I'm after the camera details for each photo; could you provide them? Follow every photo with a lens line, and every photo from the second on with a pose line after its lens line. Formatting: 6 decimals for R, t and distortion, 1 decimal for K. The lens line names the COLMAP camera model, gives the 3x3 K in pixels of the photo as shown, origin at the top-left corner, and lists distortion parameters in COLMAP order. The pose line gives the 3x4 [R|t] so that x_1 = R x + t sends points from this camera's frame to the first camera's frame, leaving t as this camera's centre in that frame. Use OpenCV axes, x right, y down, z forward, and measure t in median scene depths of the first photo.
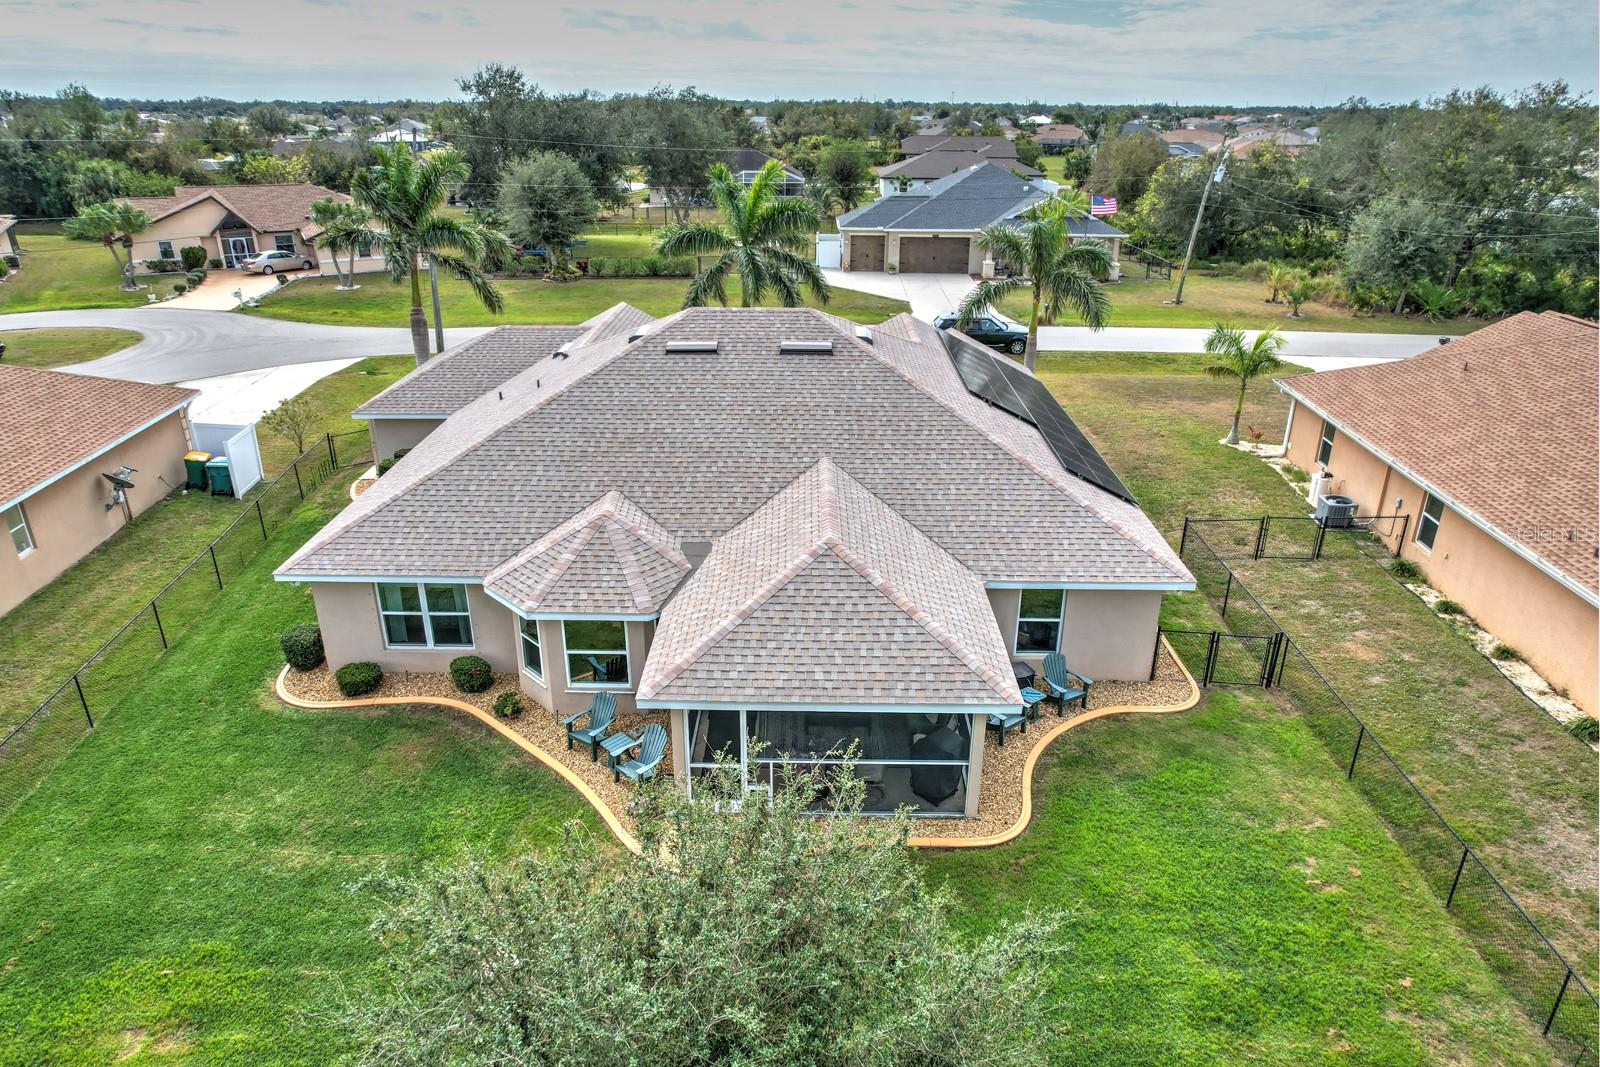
lens RADIAL K [[1021.1, 0, 802.5], [0, 1021.1, 542.3], [0, 0, 1]] dist [-0.075231, 0.062497]
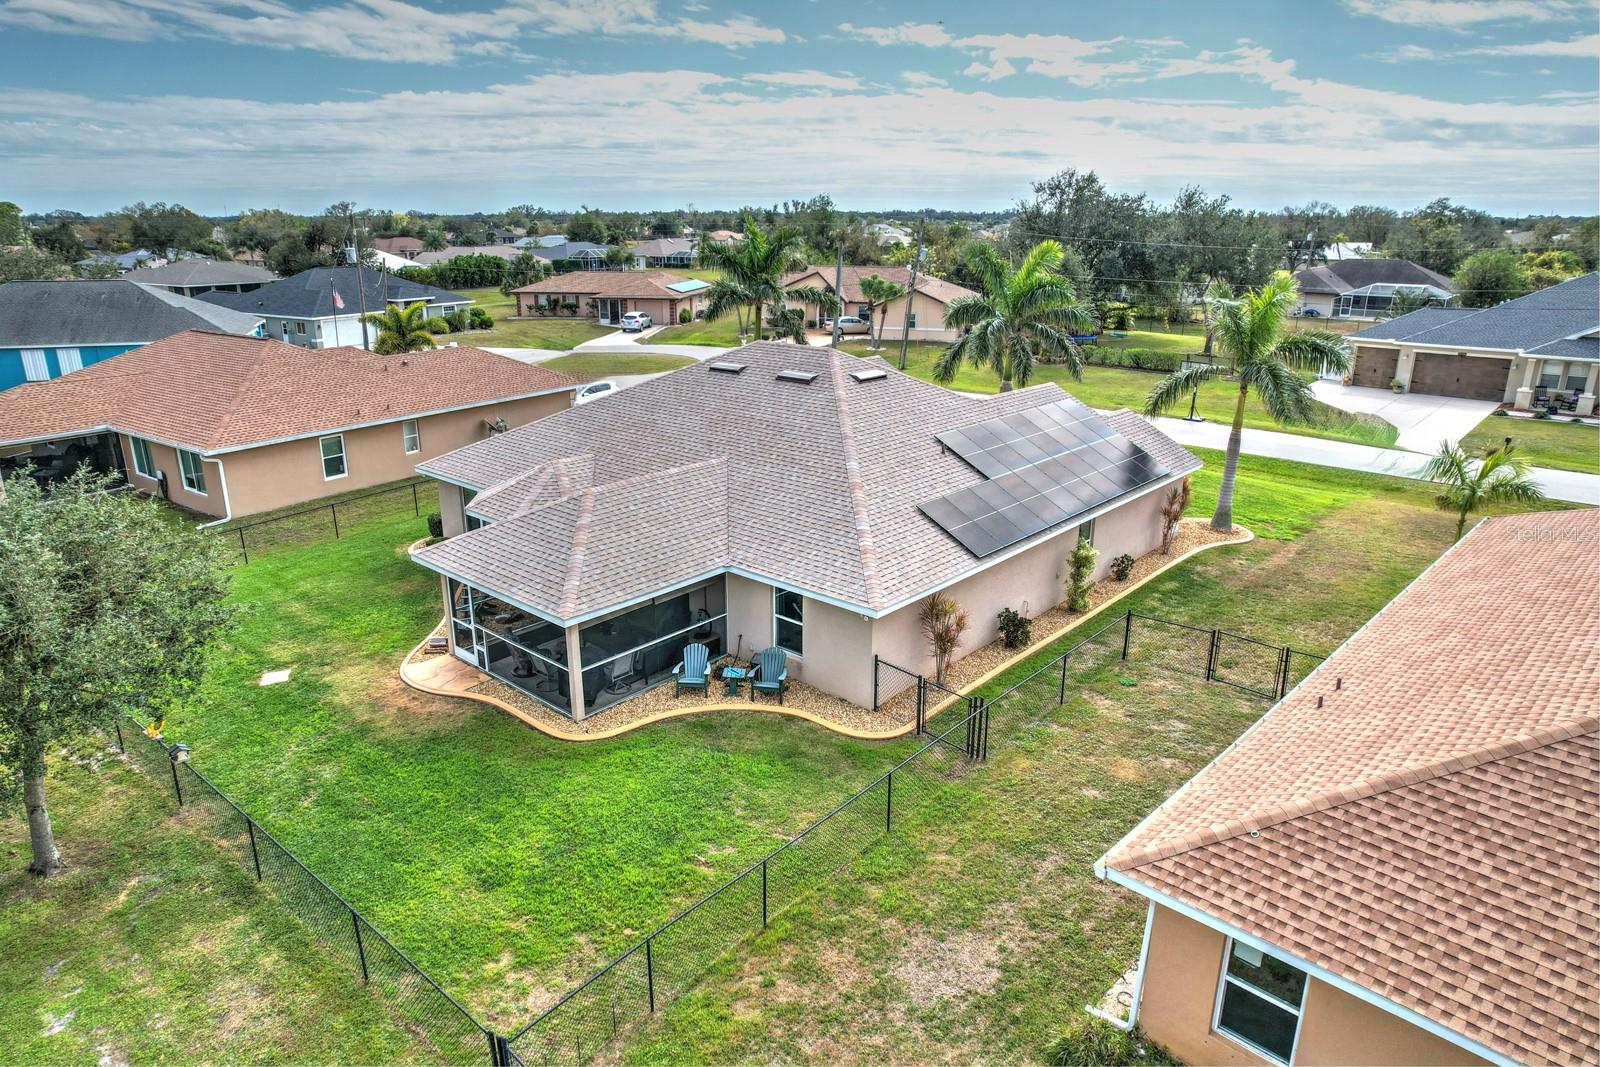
lens RADIAL K [[1021.1, 0, 802.5], [0, 1021.1, 542.3], [0, 0, 1]] dist [-0.075231, 0.062497]
pose [[0.756504, 0.198388, -0.623172, 0.891894], [-0.259887, 0.965605, -0.008088, 0.000891], [0.600134, 0.168073, 0.782043, 0.134313]]
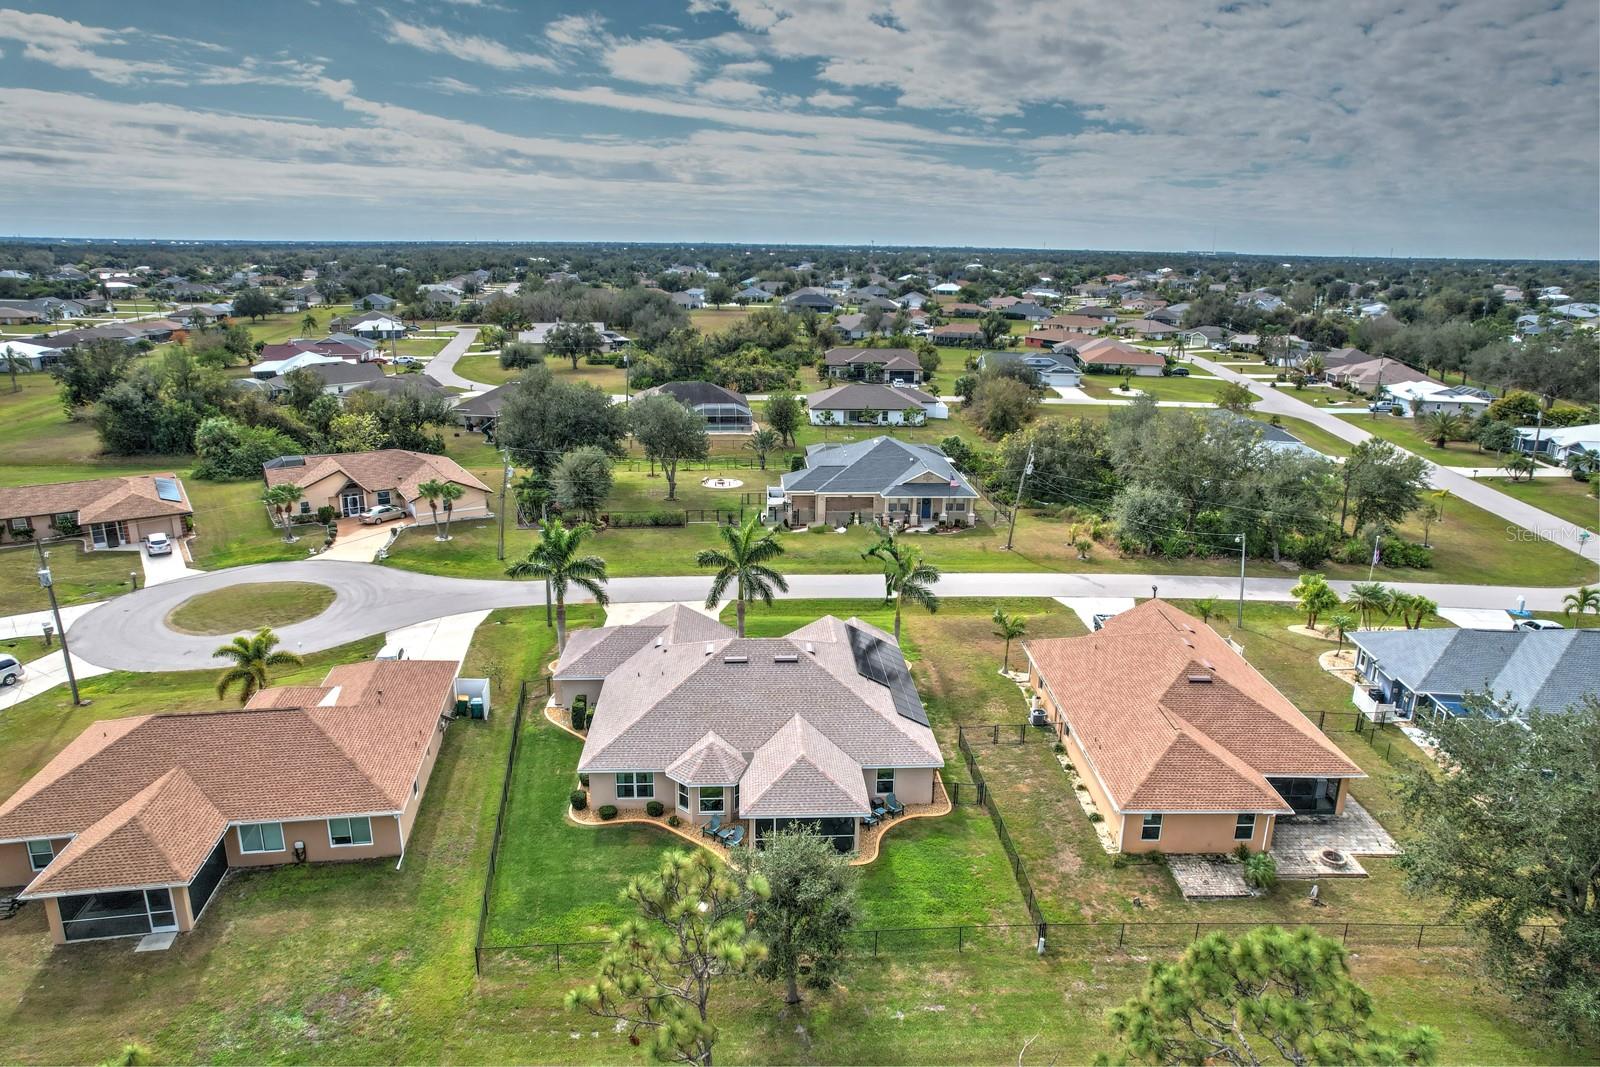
lens RADIAL K [[1021.1, 0, 802.5], [0, 1021.1, 542.3], [0, 0, 1]] dist [-0.075231, 0.062497]
pose [[0.997575, -0.012326, 0.068507, -0.129530], [0.020590, 0.992406, -0.121266, -0.199203], [-0.066492, 0.122383, 0.990253, -1.490623]]
